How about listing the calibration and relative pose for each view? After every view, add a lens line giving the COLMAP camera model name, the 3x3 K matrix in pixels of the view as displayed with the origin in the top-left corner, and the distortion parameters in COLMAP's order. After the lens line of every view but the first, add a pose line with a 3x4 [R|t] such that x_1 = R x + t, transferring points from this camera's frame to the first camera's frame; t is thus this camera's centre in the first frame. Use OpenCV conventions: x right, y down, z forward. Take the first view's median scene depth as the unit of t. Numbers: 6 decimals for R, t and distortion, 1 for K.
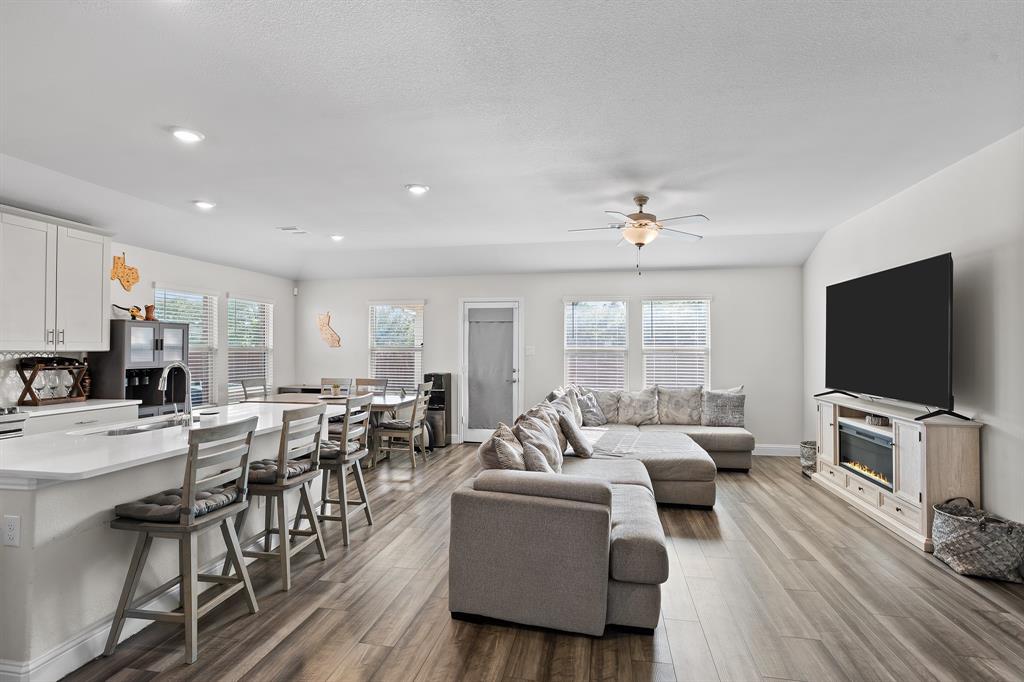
lens RADIAL K [[497.2, 0, 510.5], [0, 497.2, 338.4], [0, 0, 1]] dist [-0.033196, 0.018706]
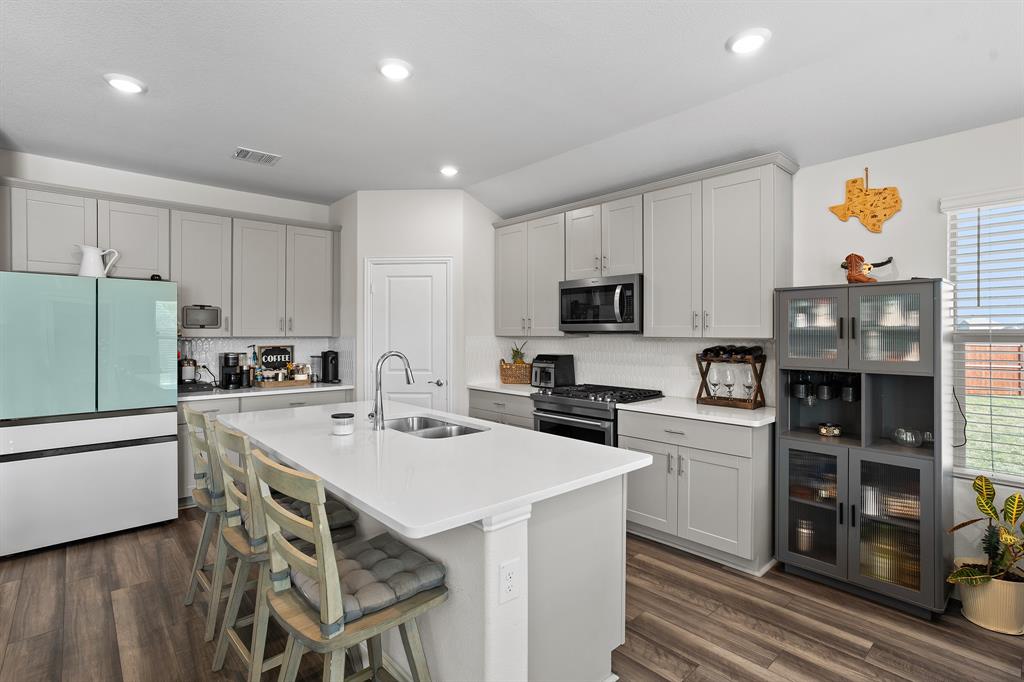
lens RADIAL K [[497.2, 0, 510.3], [0, 497.2, 332.4], [0, 0, 1]] dist [-0.033196, 0.018706]
pose [[-0.603928, -0.002388, -0.797035, -0.081125], [0.014680, 0.999793, -0.014119, 0.018981], [0.796904, -0.020227, -0.603767, 1.023402]]
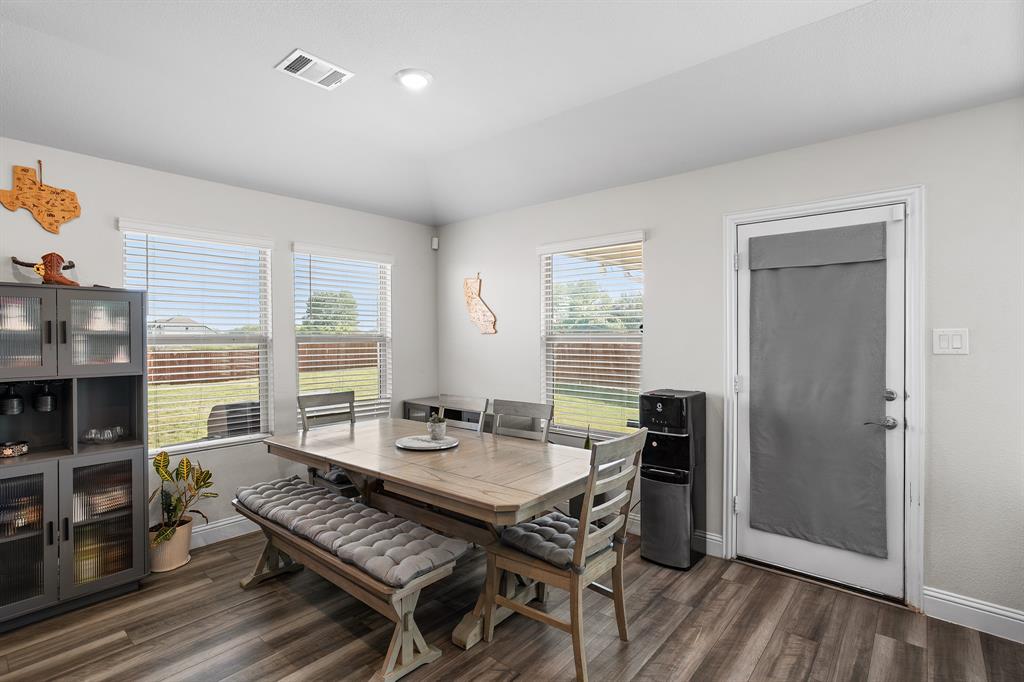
lens RADIAL K [[497.2, 0, 508.9], [0, 497.2, 336.1], [0, 0, 1]] dist [-0.033196, 0.018706]
pose [[0.868461, -0.004424, -0.495738, -0.080082], [0.016551, 0.999661, 0.020074, 0.013800], [0.495482, -0.025639, 0.868240, 0.794424]]
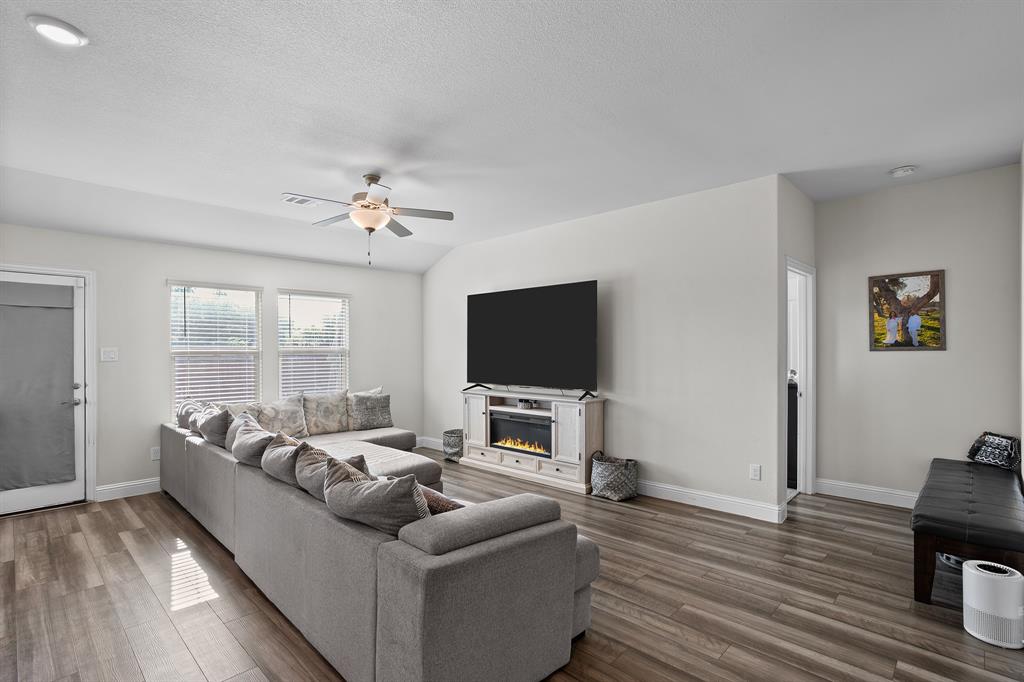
lens RADIAL K [[497.2, 0, 513.2], [0, 497.2, 349.4], [0, 0, 1]] dist [-0.033196, 0.018706]
pose [[0.545105, -0.003086, 0.838362, -0.301949], [-0.010002, 0.999898, 0.010183, 0.009048], [-0.838308, -0.013936, 0.545018, 0.283739]]
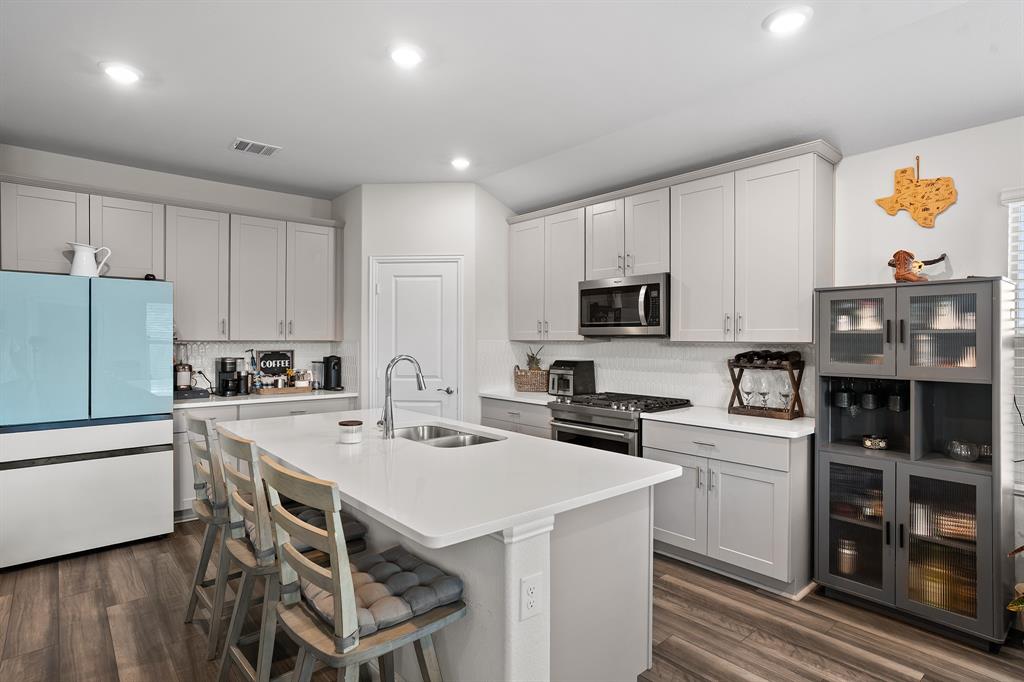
lens RADIAL K [[540.0, 0, 508.5], [0, 540.0, 339.3], [0, 0, 1]] dist [-0.021865, 0.015966]
pose [[-0.622872, -0.001688, -0.782322, -0.068471], [0.012175, 0.999856, -0.011851, 0.021570], [0.782229, -0.016907, -0.622762, 1.024253]]
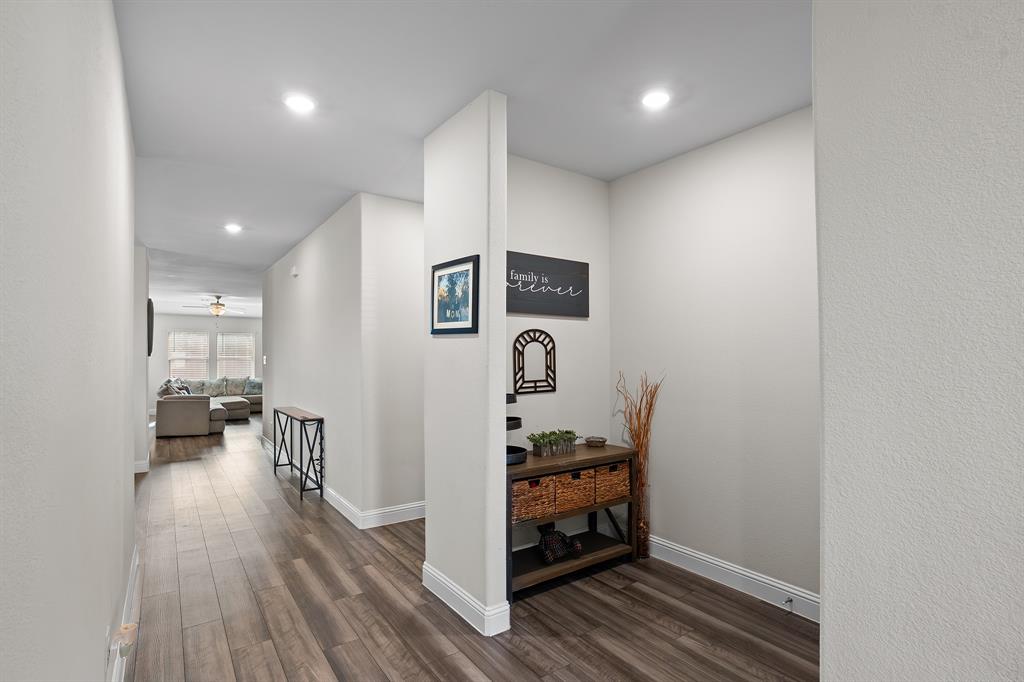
lens RADIAL K [[497.2, 0, 531.6], [0, 497.2, 357.5], [0, 0, 1]] dist [-0.033196, 0.018706]
pose [[0.667680, -0.000779, 0.744448, -0.465147], [-0.010698, 0.999886, 0.010641, -0.021886], [-0.744371, -0.015069, 0.667596, -1.619094]]
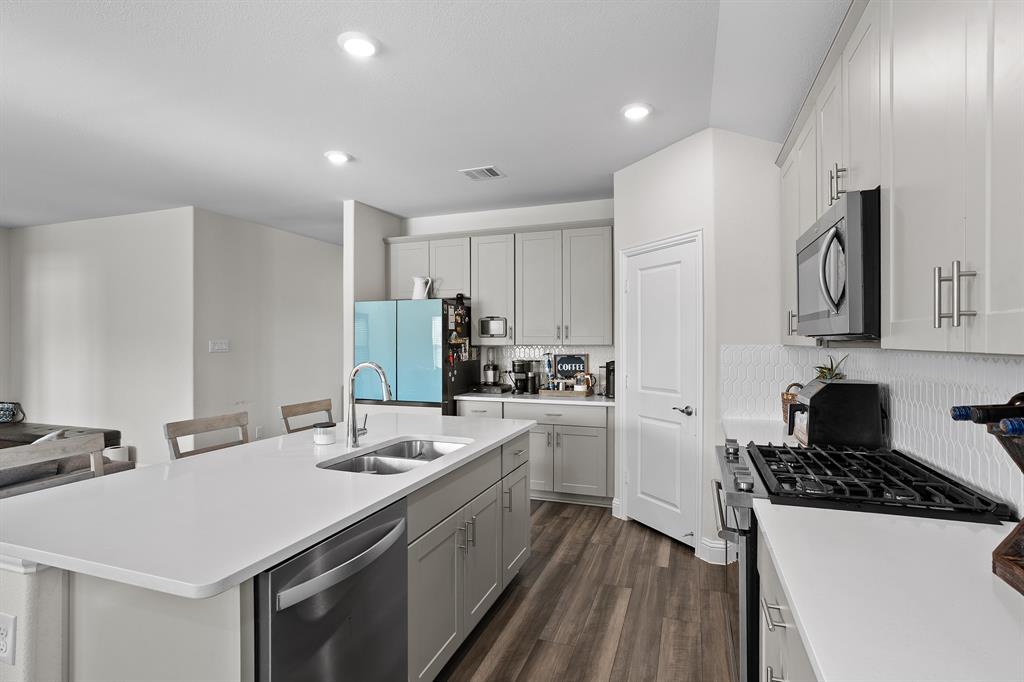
lens RADIAL K [[497.2, 0, 514.4], [0, 497.2, 340.8], [0, 0, 1]] dist [-0.033196, 0.018706]
pose [[-0.990137, 0.000299, 0.140102, -0.611629], [-0.003412, 0.999650, -0.026250, 0.024414], [-0.140061, -0.026469, -0.989789, 1.038780]]
